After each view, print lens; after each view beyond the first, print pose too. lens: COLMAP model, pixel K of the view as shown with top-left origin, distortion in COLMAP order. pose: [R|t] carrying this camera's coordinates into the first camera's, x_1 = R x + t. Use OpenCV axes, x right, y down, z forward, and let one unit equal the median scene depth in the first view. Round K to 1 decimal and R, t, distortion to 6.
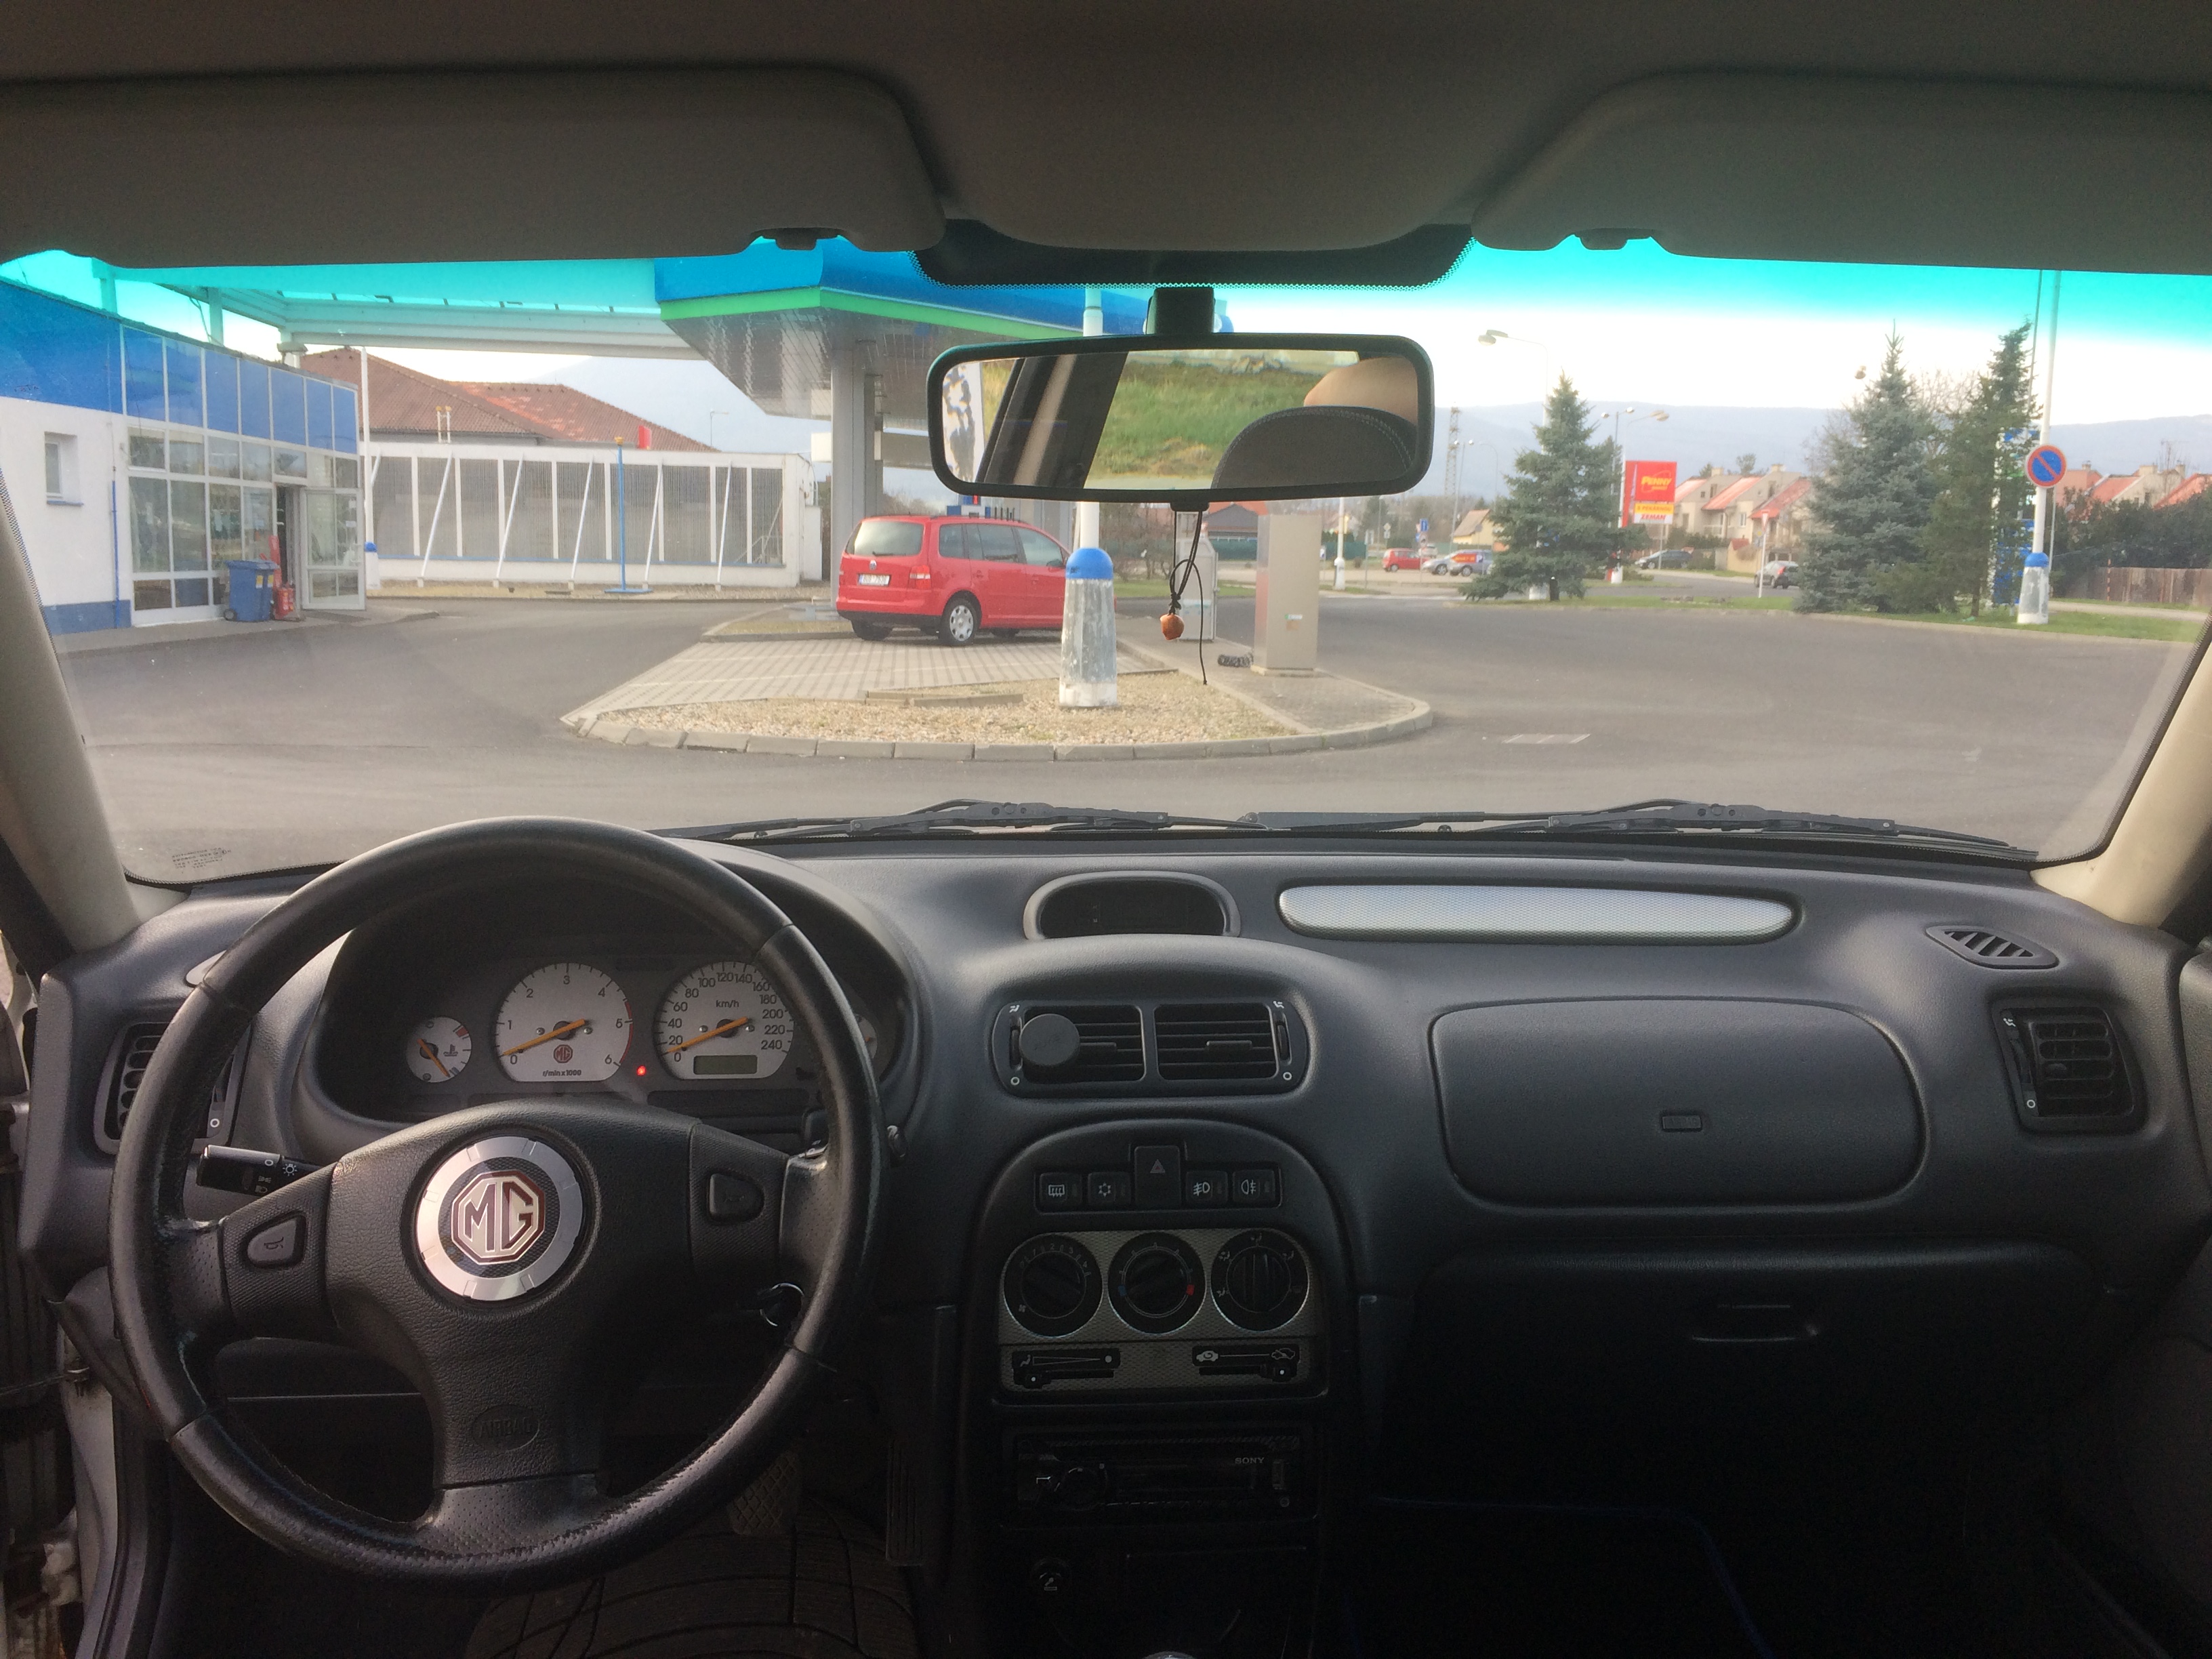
lens RADIAL K [[1850.1, 0, 1106.0], [0, 1850.1, 829.5], [0, 0, 1]] dist [0.084685, -0.121323]
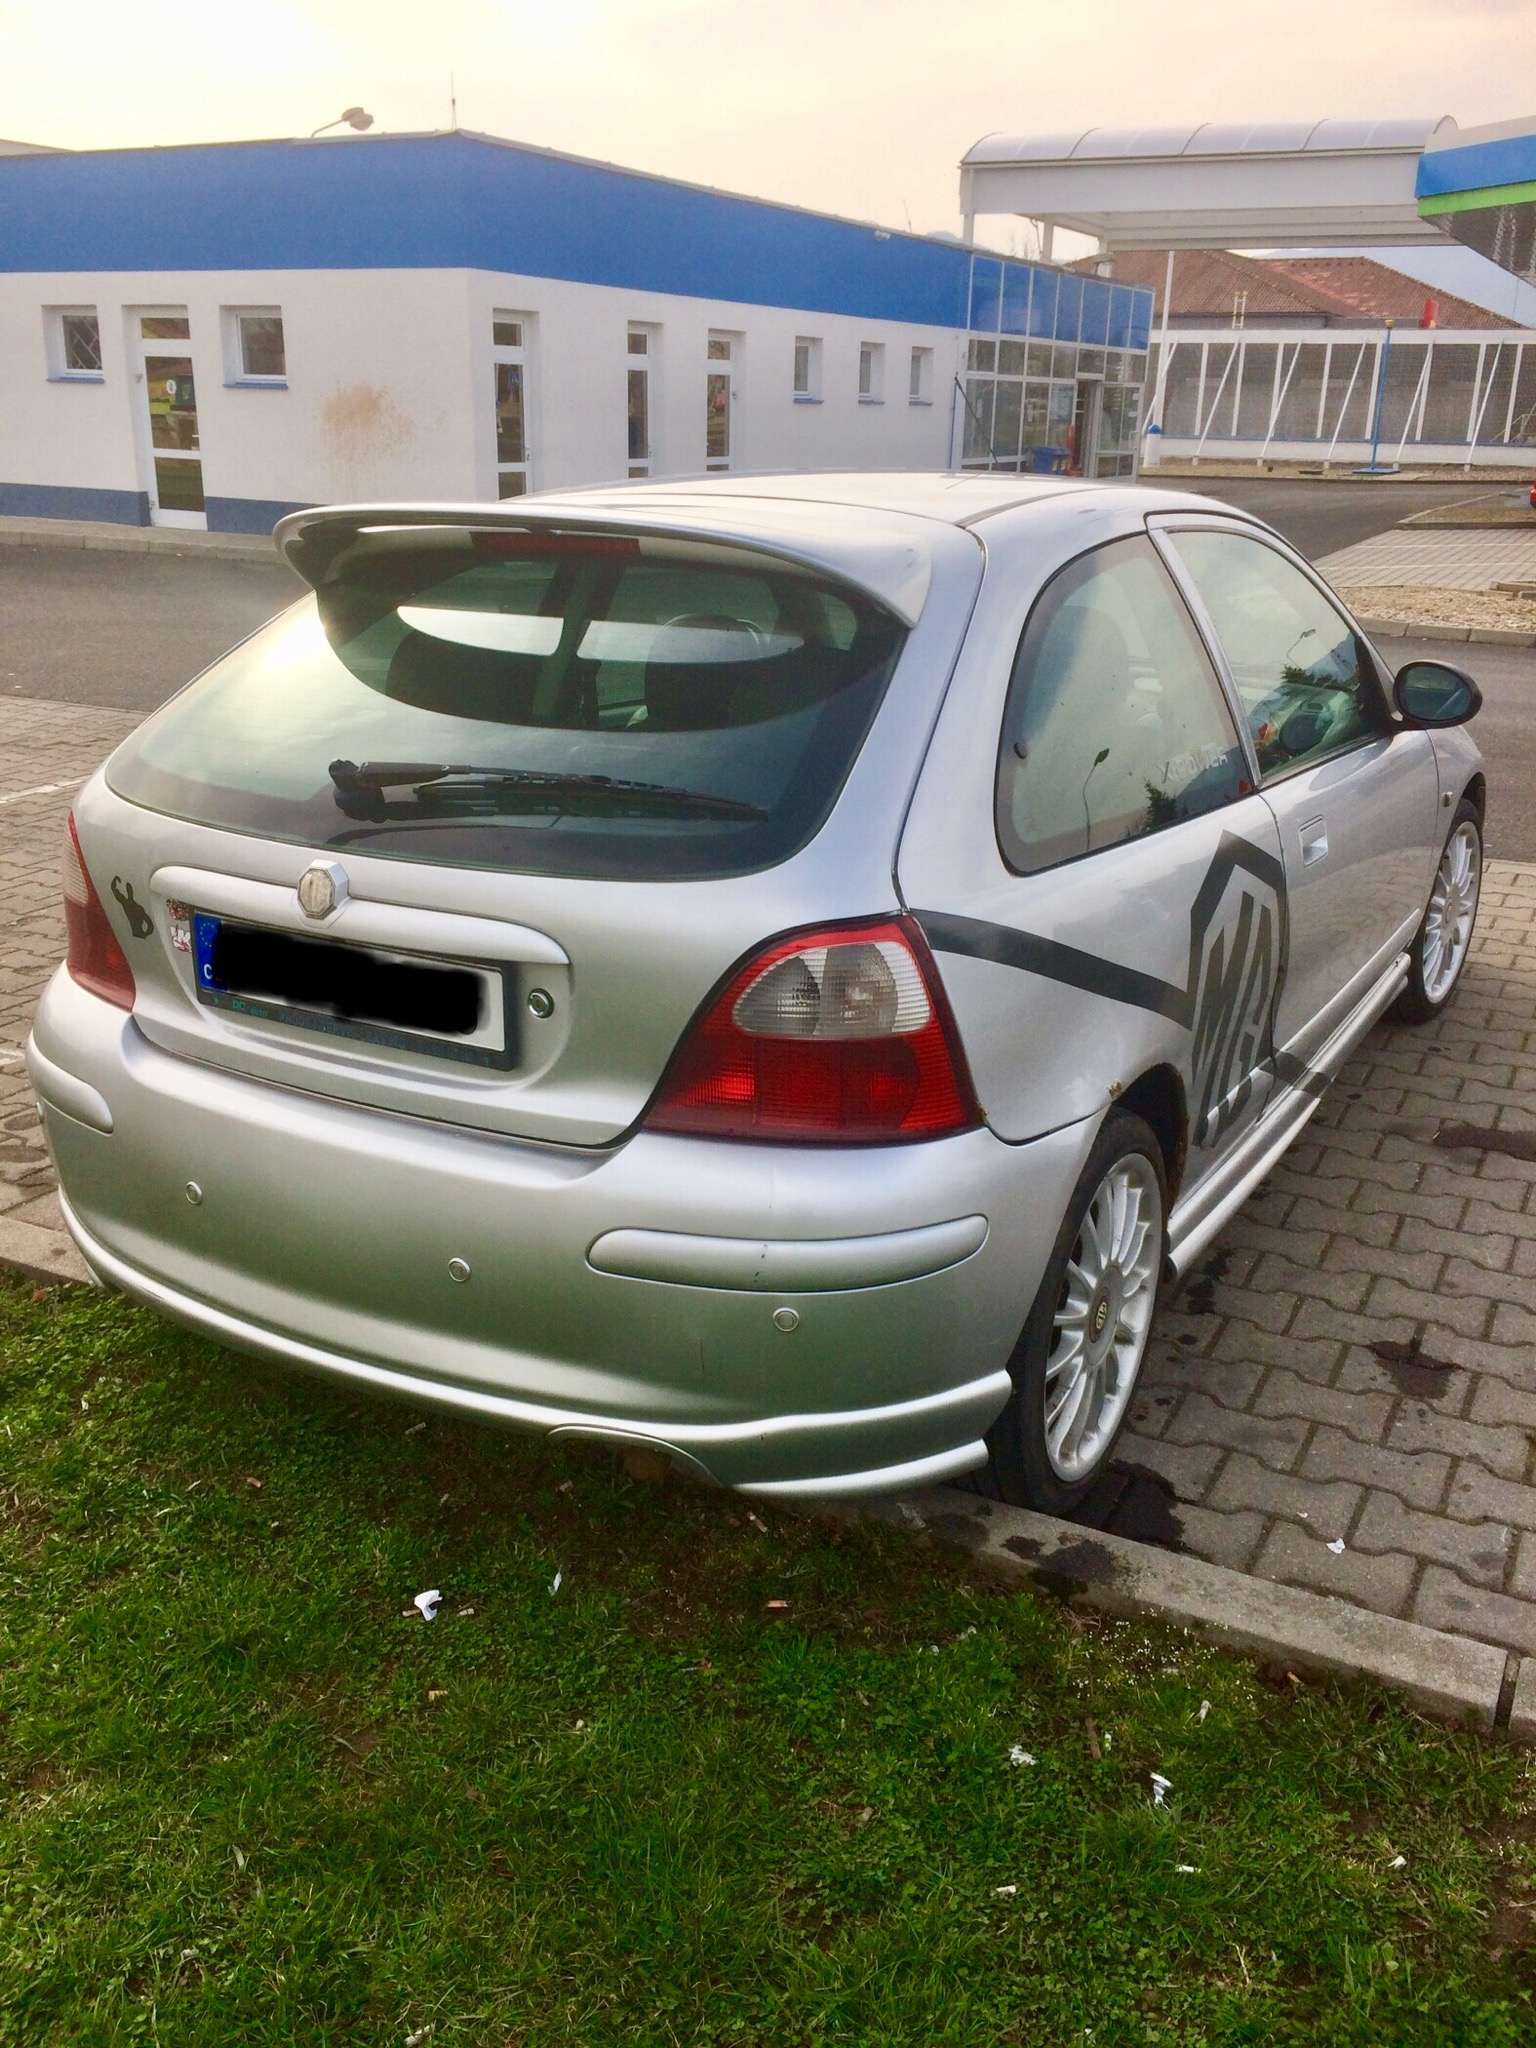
lens RADIAL K [[1713.0, 0, 768.0], [0, 1713.0, 1024.0], [0, 0, 1]] dist [0.084685, -0.121323]
pose [[0.830744, 0.185457, -0.524853, 0.056455], [-0.084791, 0.974025, 0.209964, 0.002228], [0.550159, -0.129924, 0.824891, -0.087286]]
